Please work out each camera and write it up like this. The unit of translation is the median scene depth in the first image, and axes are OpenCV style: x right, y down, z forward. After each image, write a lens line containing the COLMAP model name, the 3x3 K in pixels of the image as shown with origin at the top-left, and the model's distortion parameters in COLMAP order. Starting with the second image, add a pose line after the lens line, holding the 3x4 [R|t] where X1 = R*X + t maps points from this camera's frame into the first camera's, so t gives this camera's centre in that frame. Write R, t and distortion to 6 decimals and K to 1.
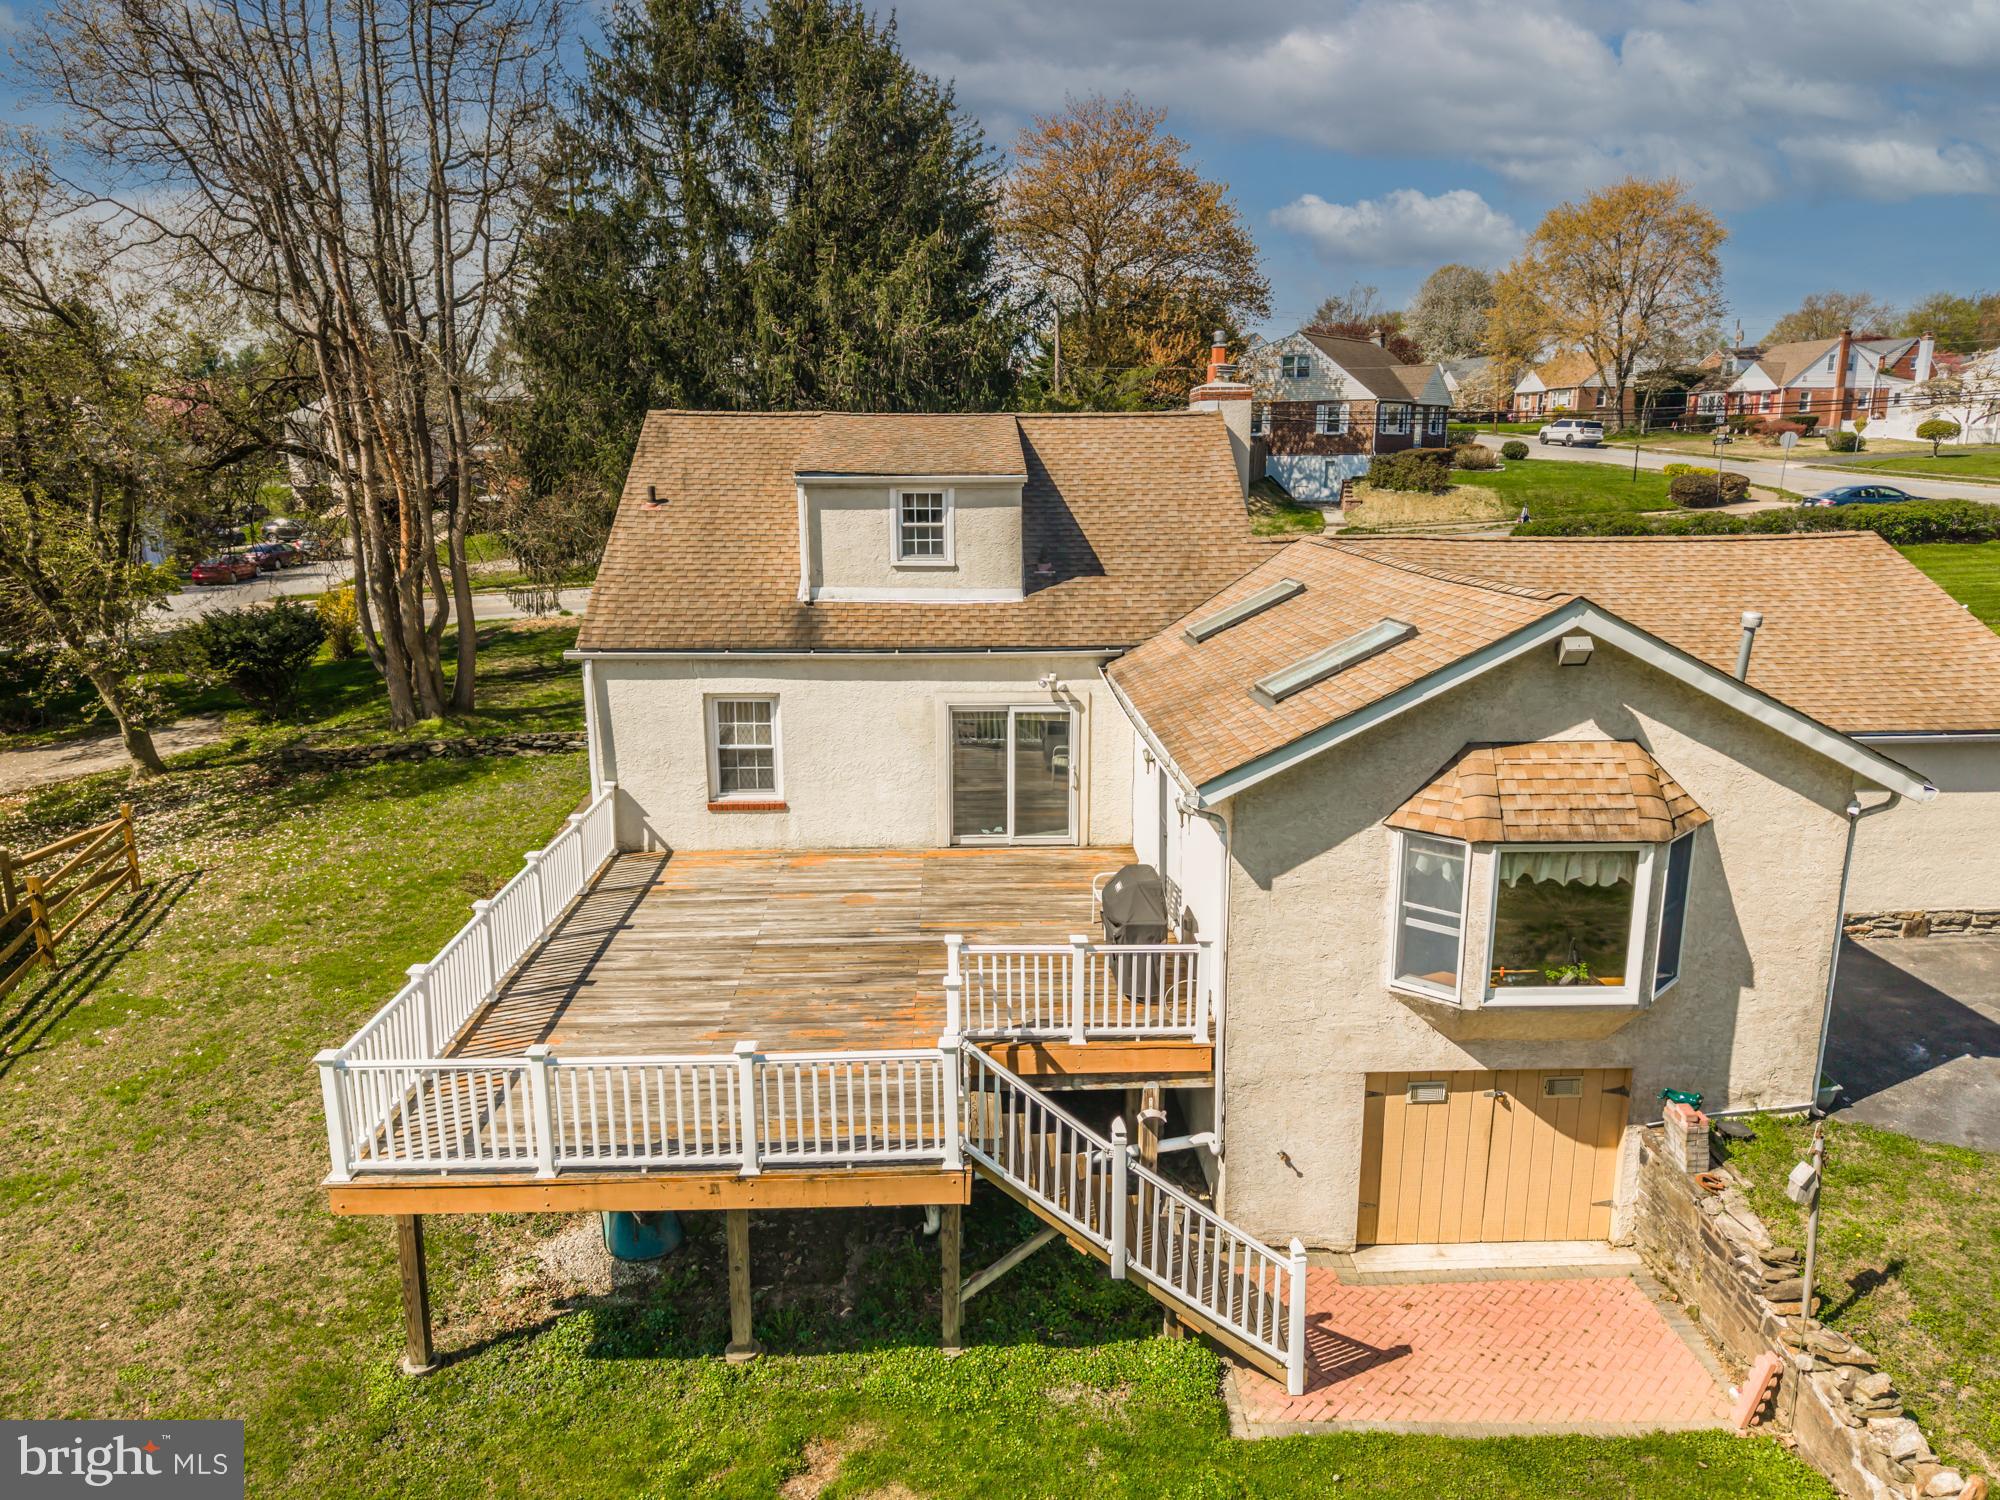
lens RADIAL K [[1344.2, 0, 1005.8], [0, 1344.2, 765.9], [0, 0, 1]] dist [0.043720, -0.059247]
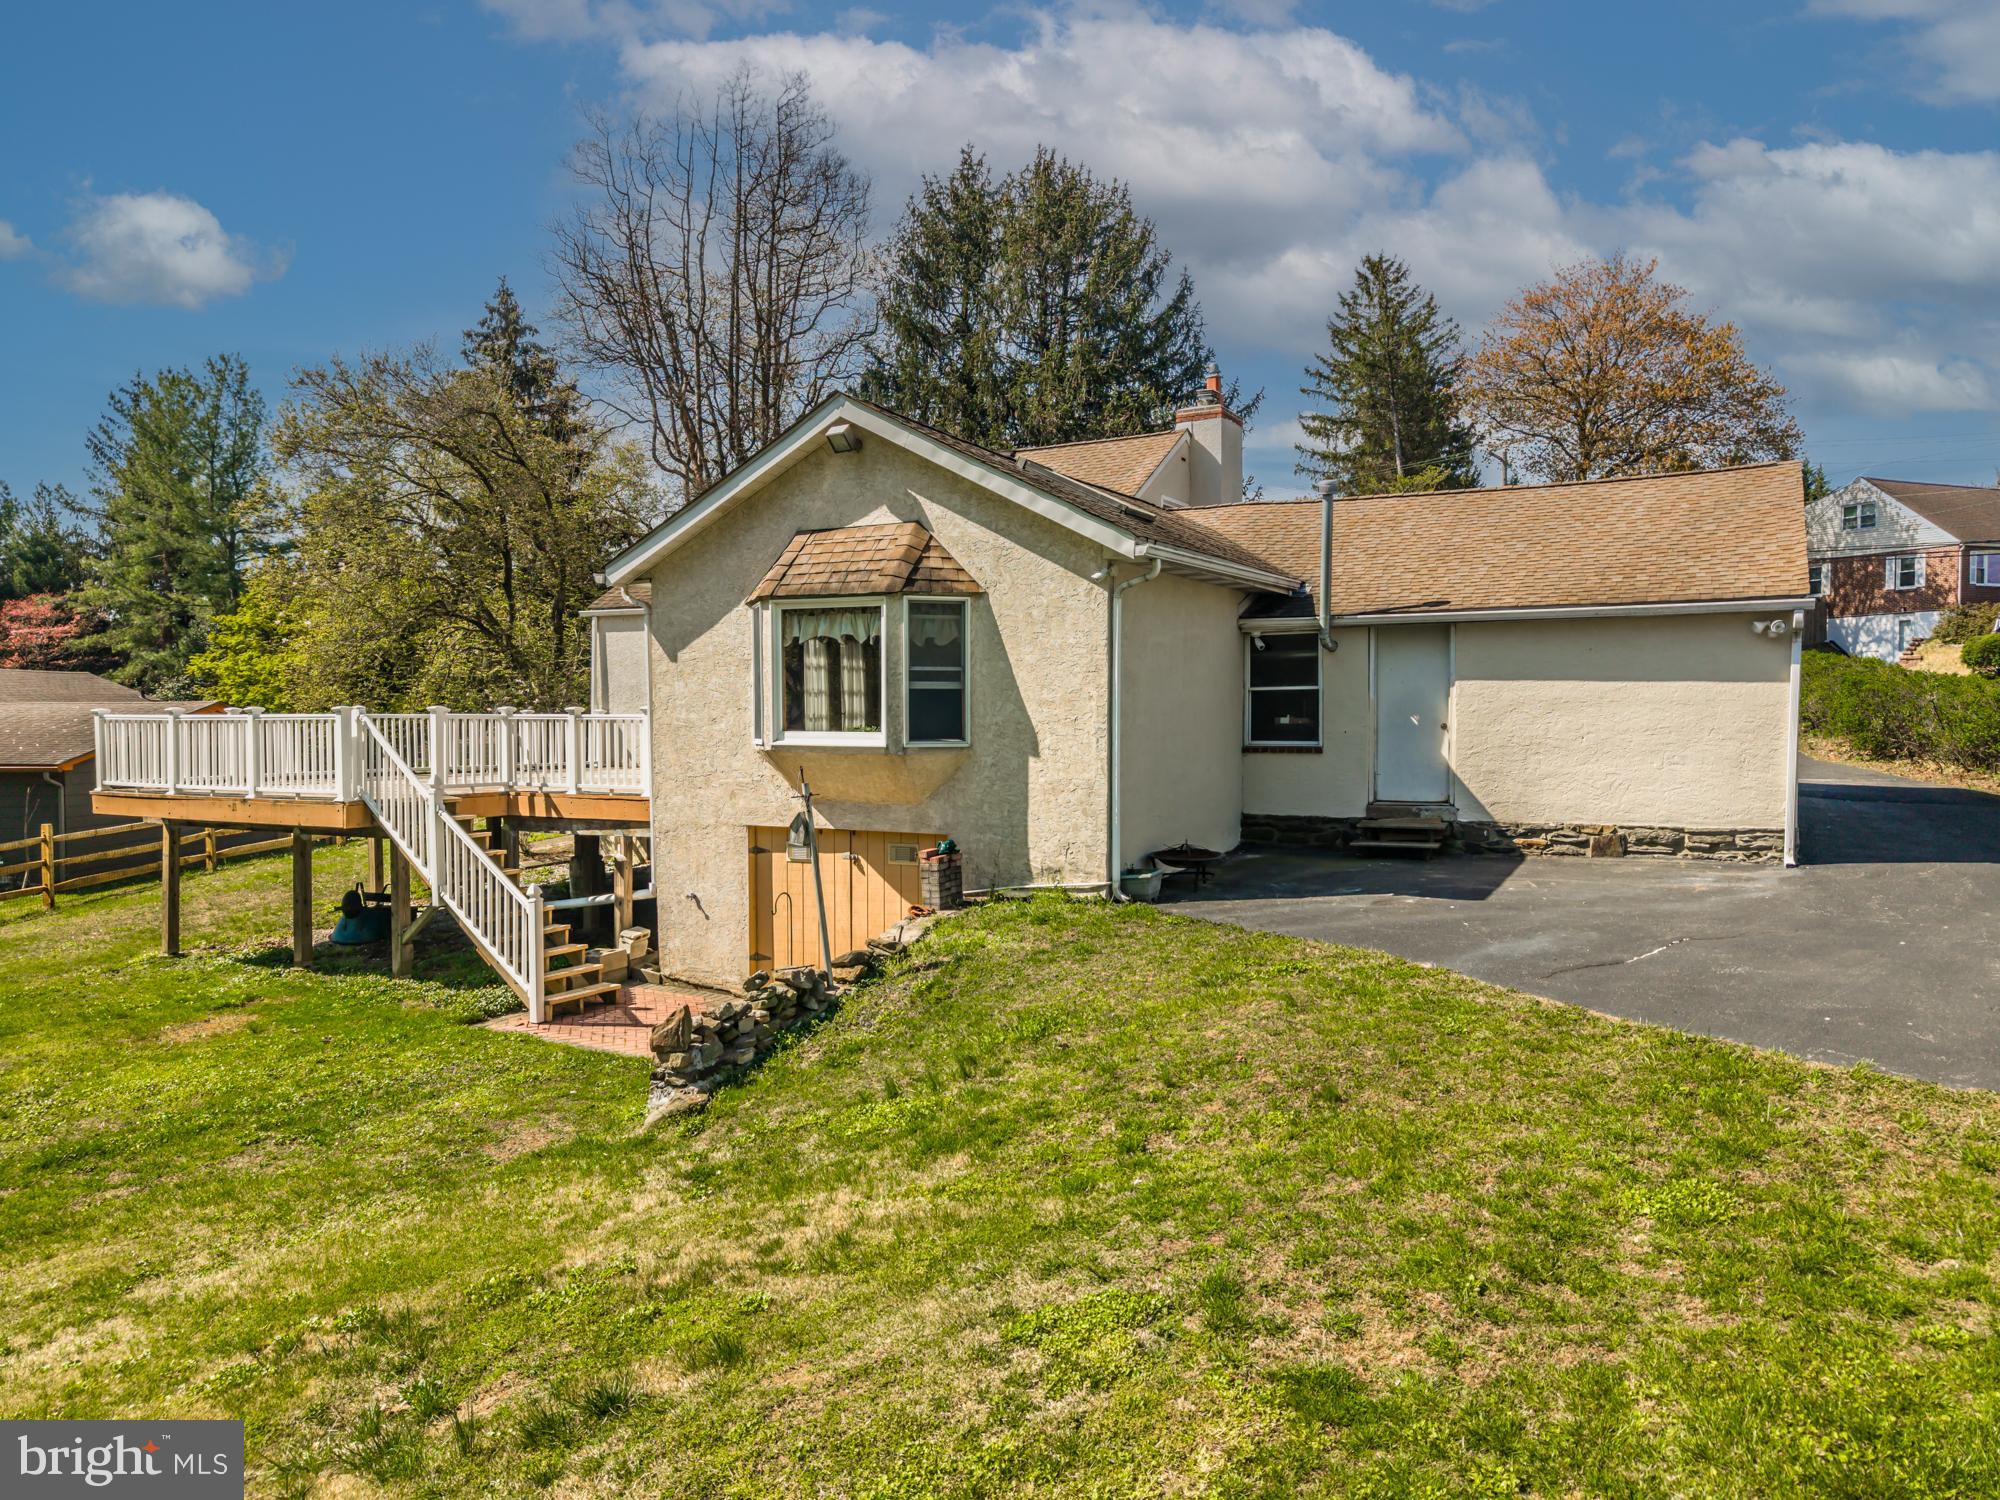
lens RADIAL K [[1369.1, 0, 1012.8], [0, 1369.1, 757.2], [0, 0, 1]] dist [0.047350, -0.070353]
pose [[0.864817, 0.016233, -0.501825, 0.739331], [-0.113381, 0.979974, -0.163694, 0.235152], [0.489119, 0.198463, 0.849338, 0.066291]]
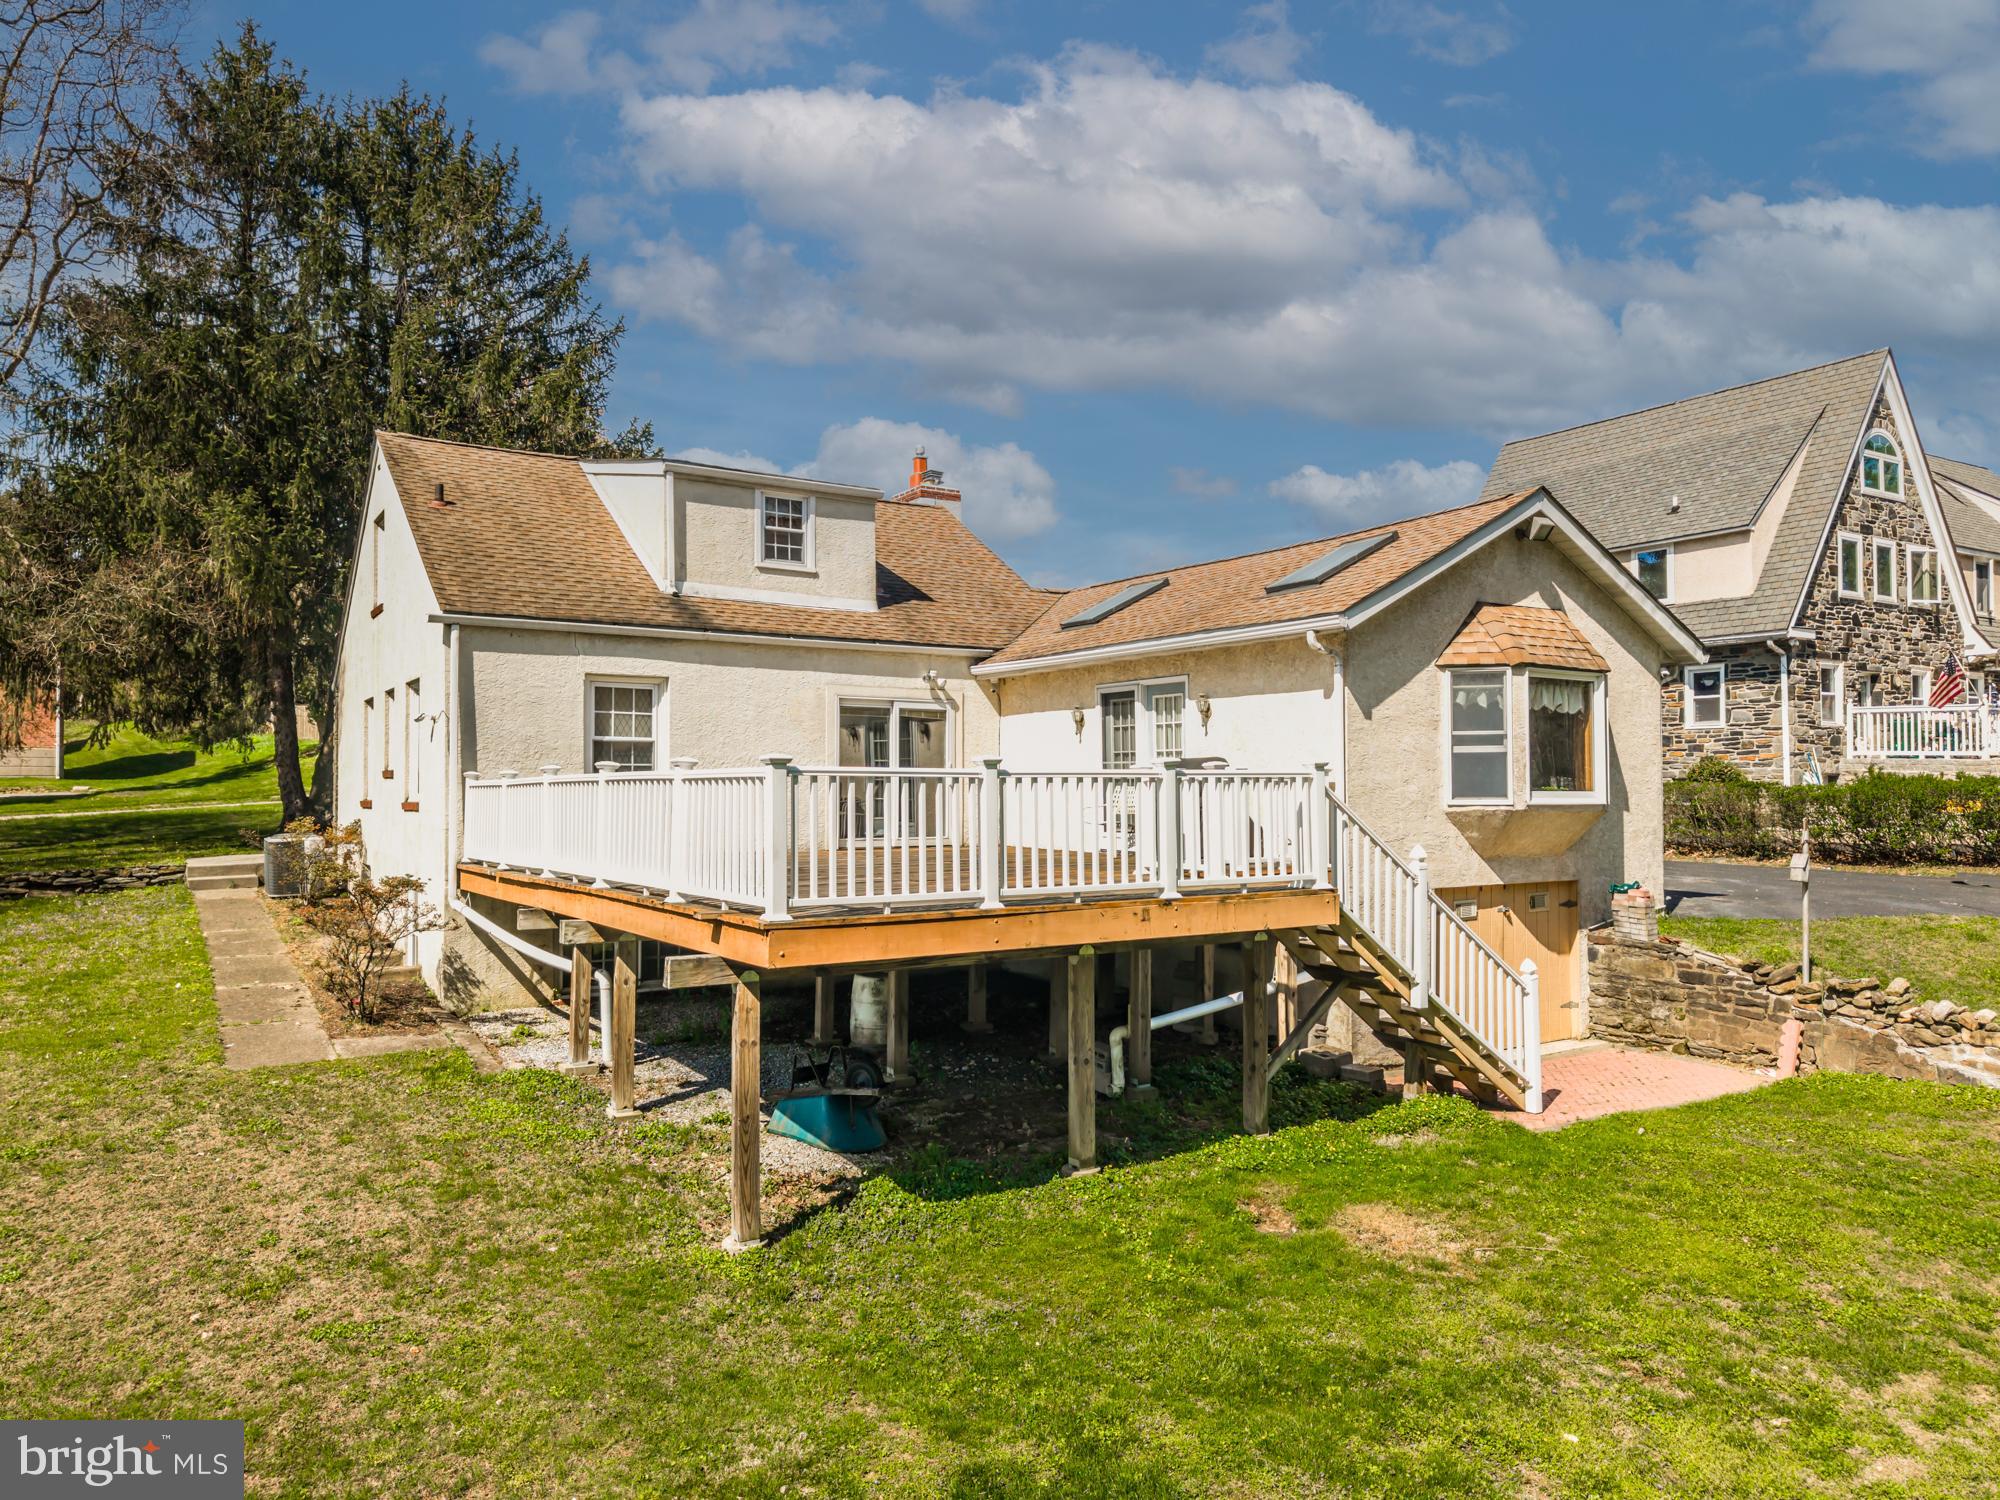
lens RADIAL K [[1344.2, 0, 1005.8], [0, 1344.2, 765.9], [0, 0, 1]] dist [0.043720, -0.059247]
pose [[0.856944, 0.009265, 0.515326, -0.448176], [0.117891, 0.969808, -0.213480, 0.229201], [-0.501745, 0.243693, 0.829979, 0.141654]]
